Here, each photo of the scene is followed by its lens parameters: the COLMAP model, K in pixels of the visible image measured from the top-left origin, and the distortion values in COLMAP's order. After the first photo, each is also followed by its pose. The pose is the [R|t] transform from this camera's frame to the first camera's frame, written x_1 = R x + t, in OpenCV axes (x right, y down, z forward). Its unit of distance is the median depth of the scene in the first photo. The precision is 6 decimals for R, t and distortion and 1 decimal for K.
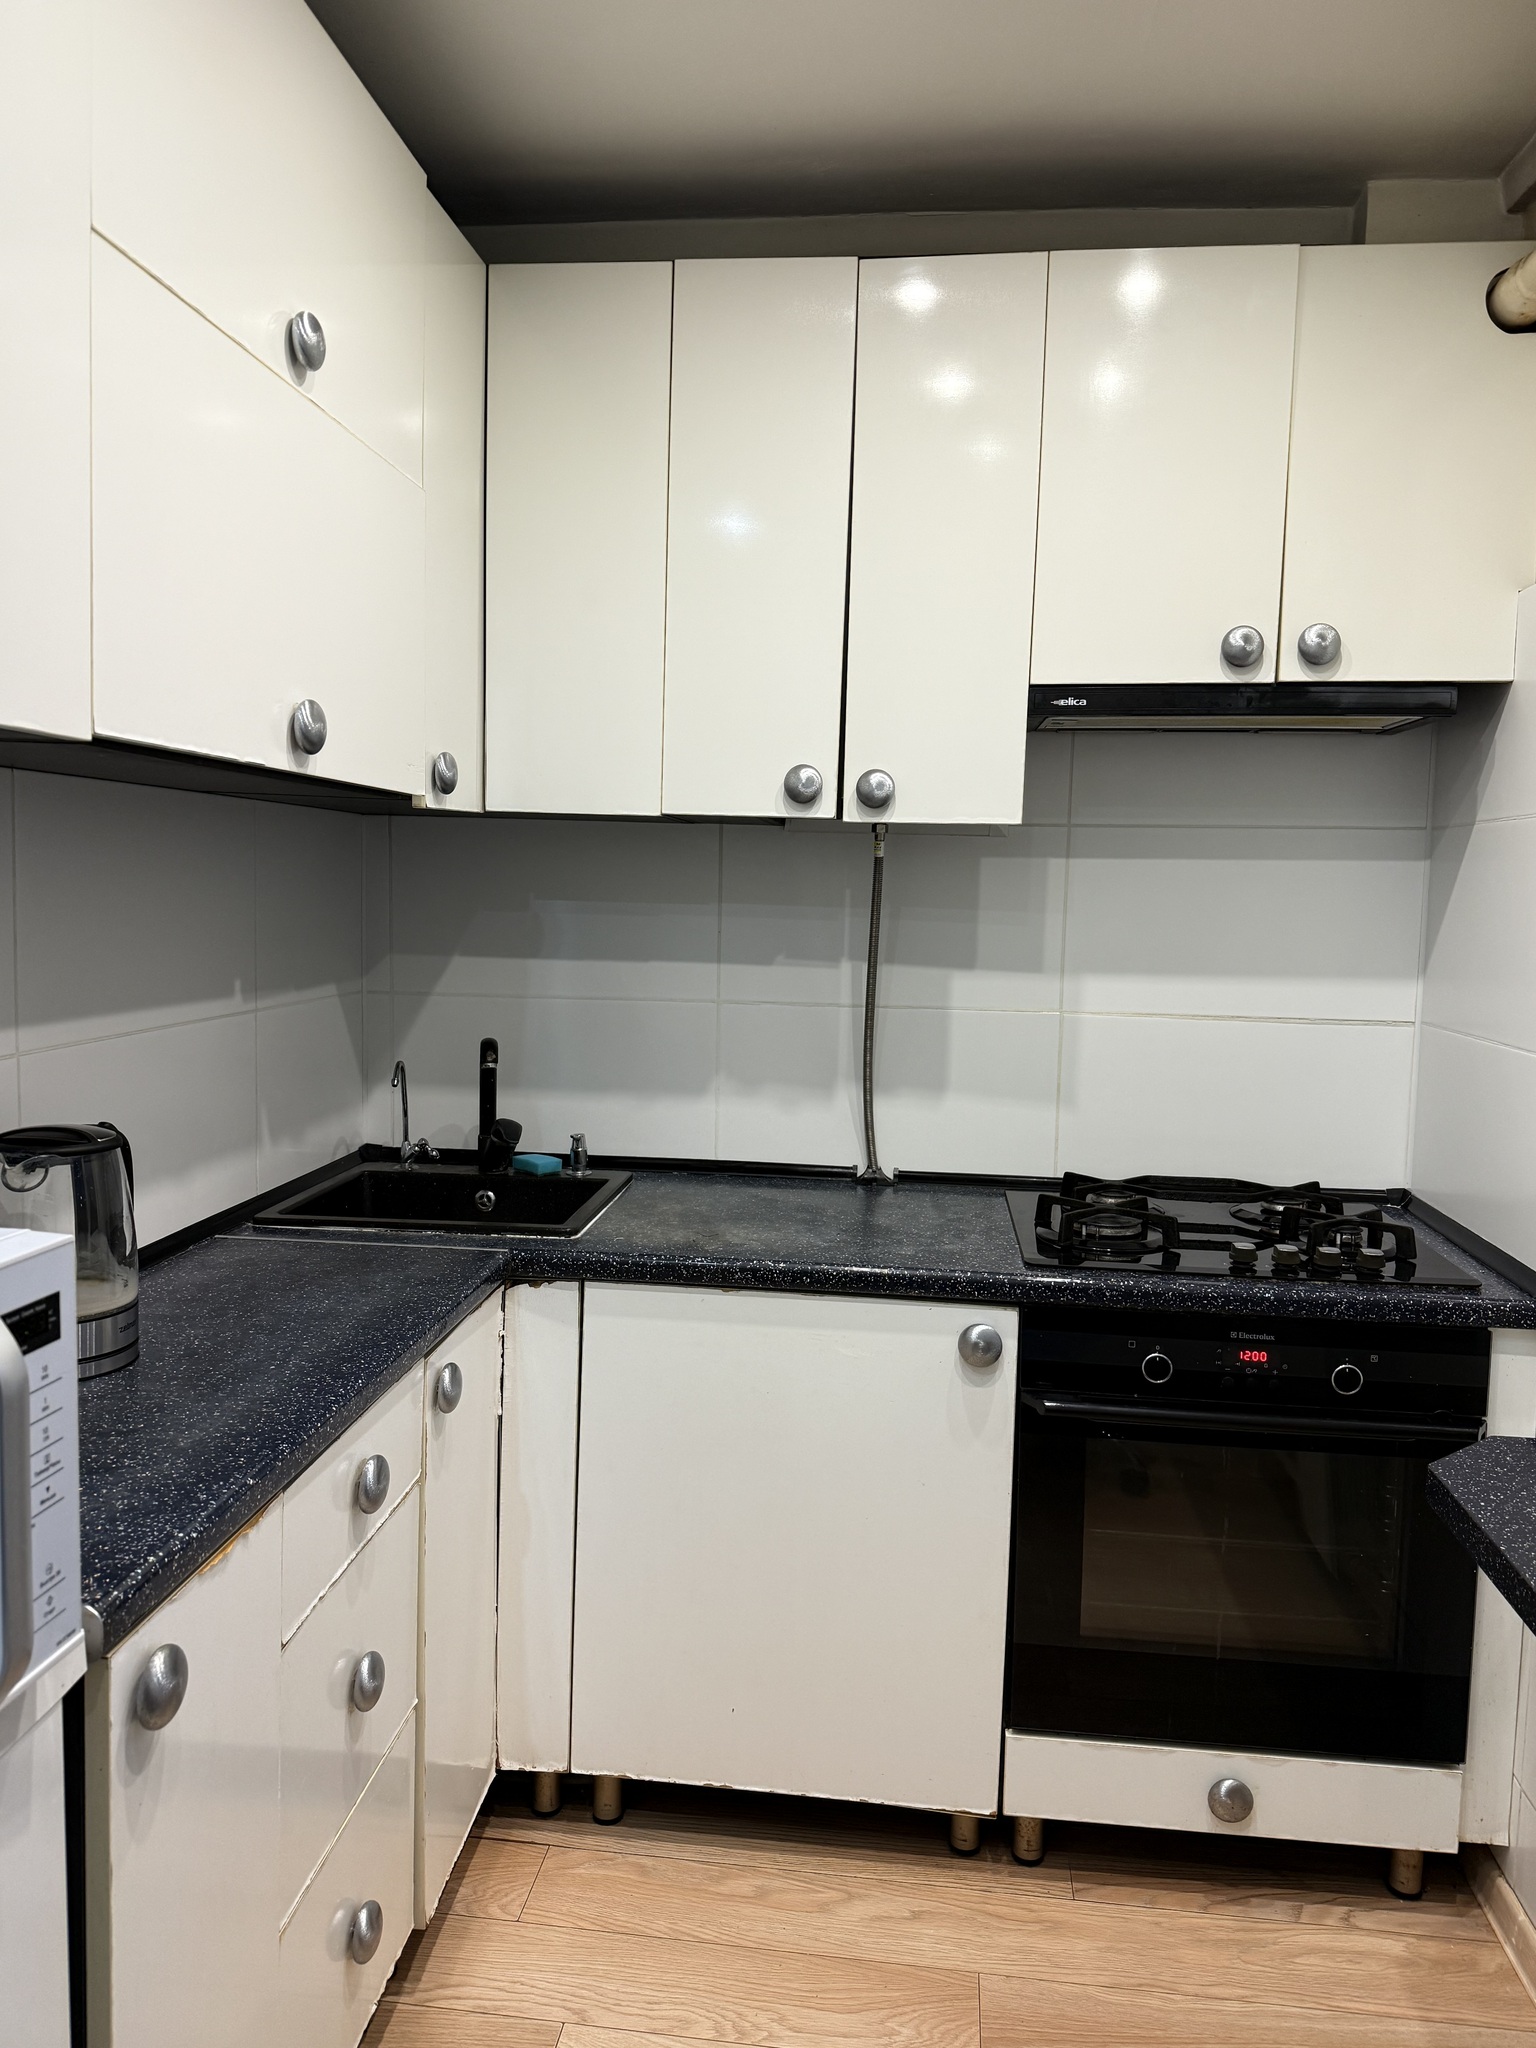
lens RADIAL K [[1485.1, 0, 775.4], [0, 1485.1, 1018.3], [0, 0, 1]] dist [0.091155, -0.142008]
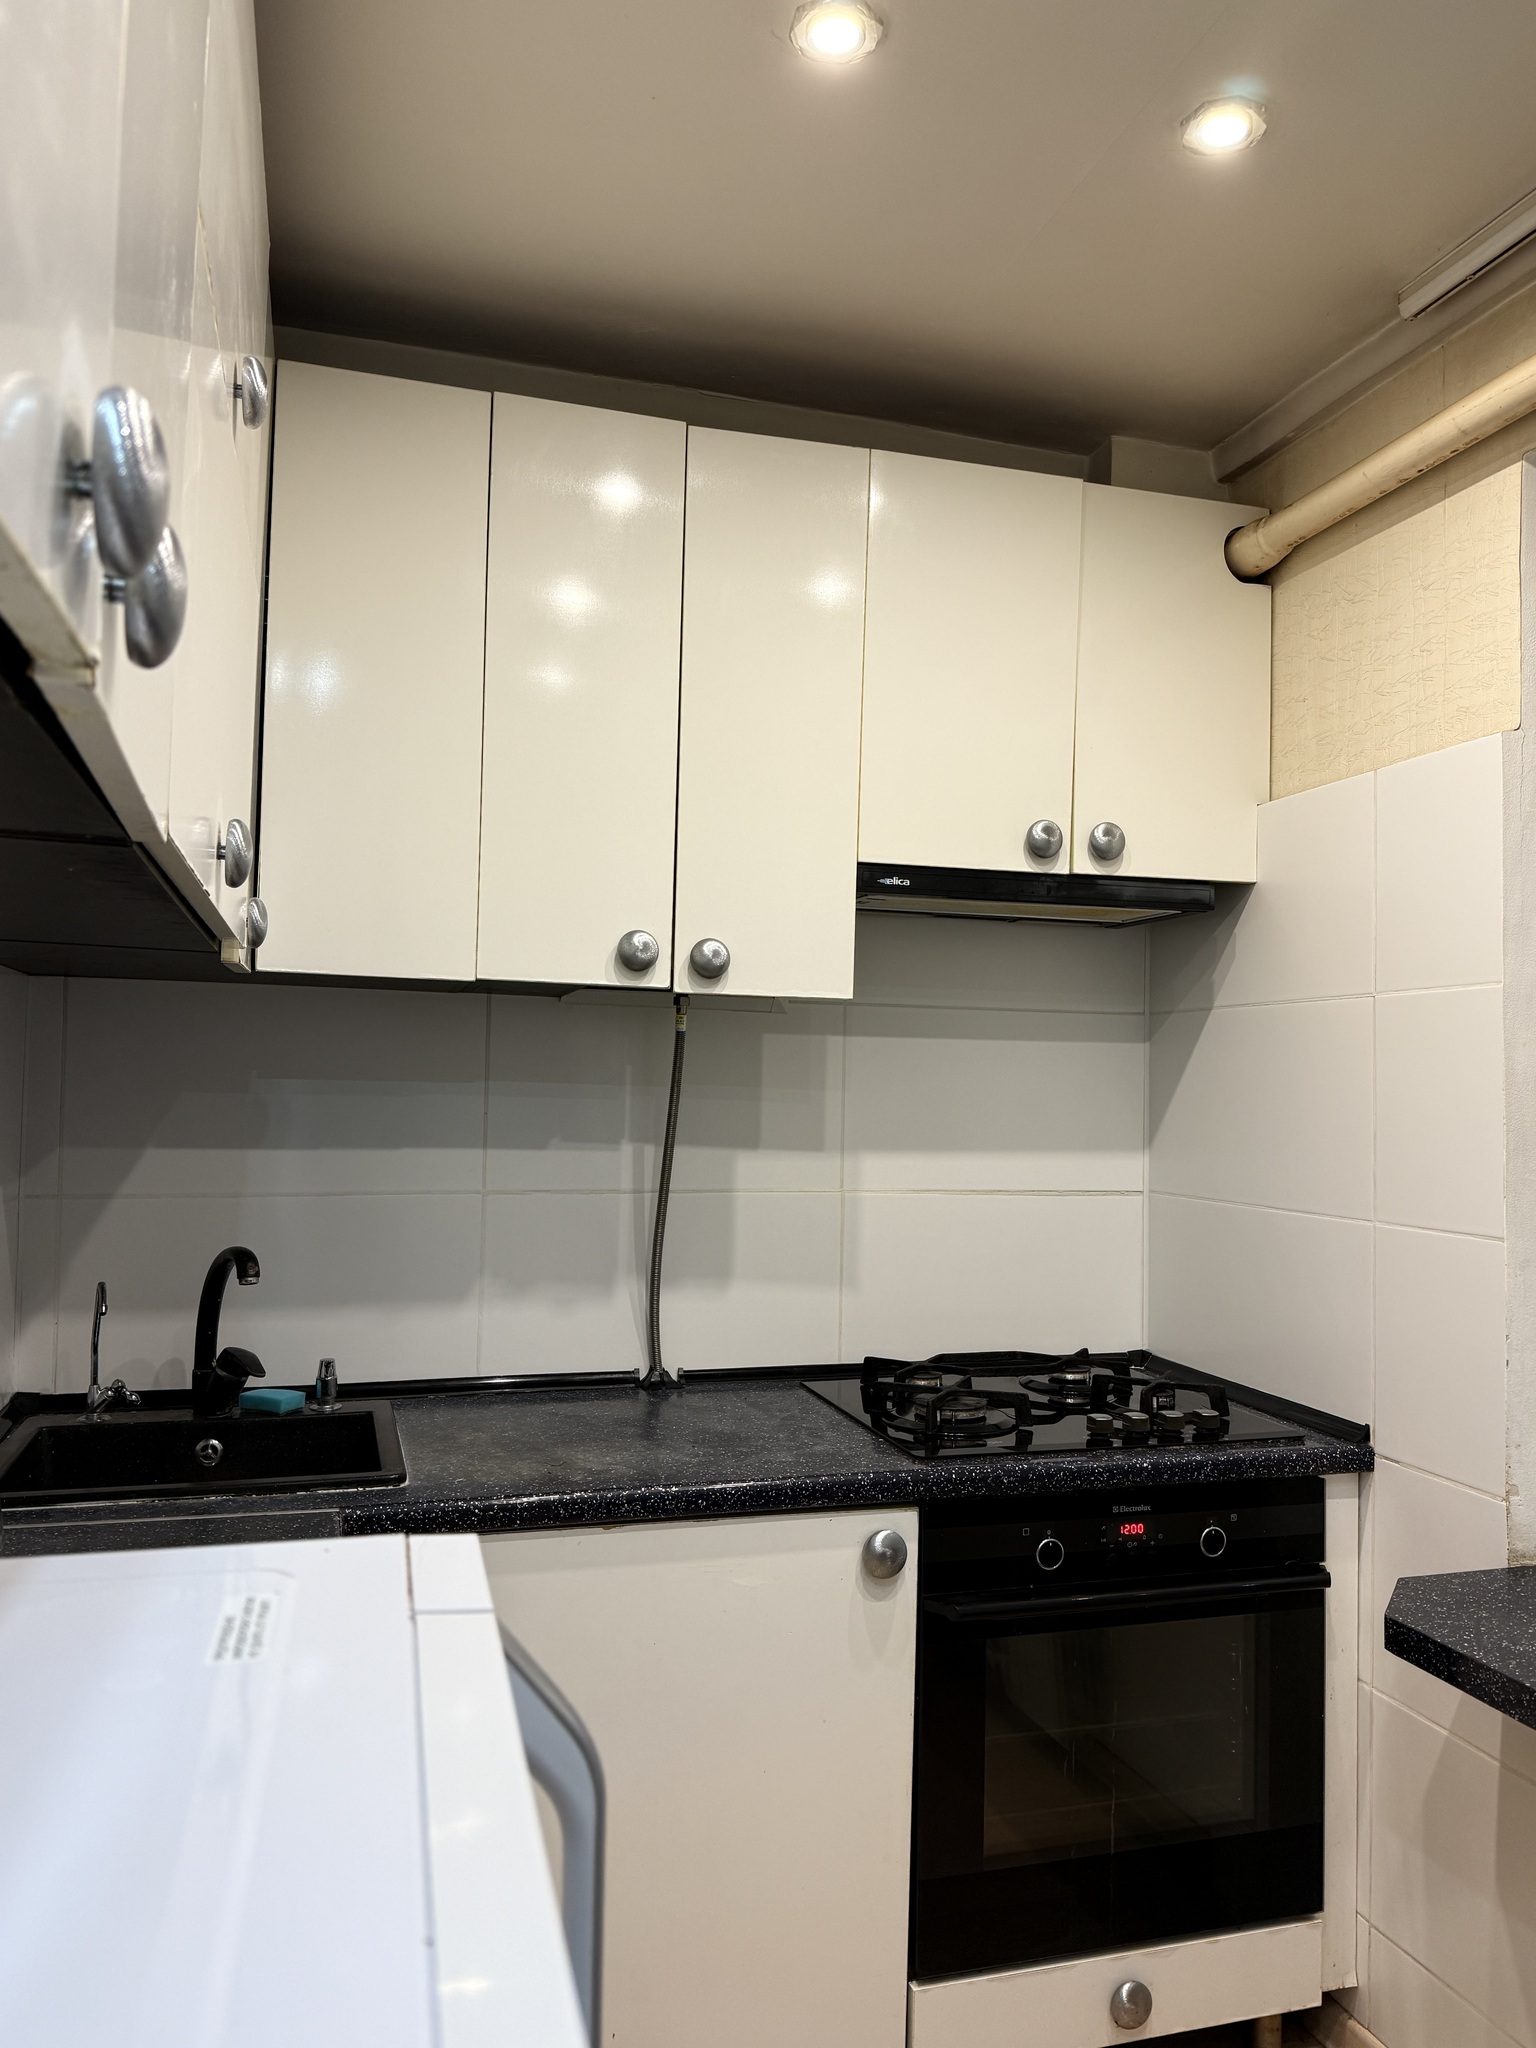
lens RADIAL K [[1485.1, 0, 828.7], [0, 1485.1, 1034.2], [0, 0, 1]] dist [0.091155, -0.142008]
pose [[0.916818, 0.010213, 0.399174, -0.238726], [0.035613, 0.993598, -0.107216, -0.002755], [-0.397713, 0.112513, 0.910585, 0.114704]]
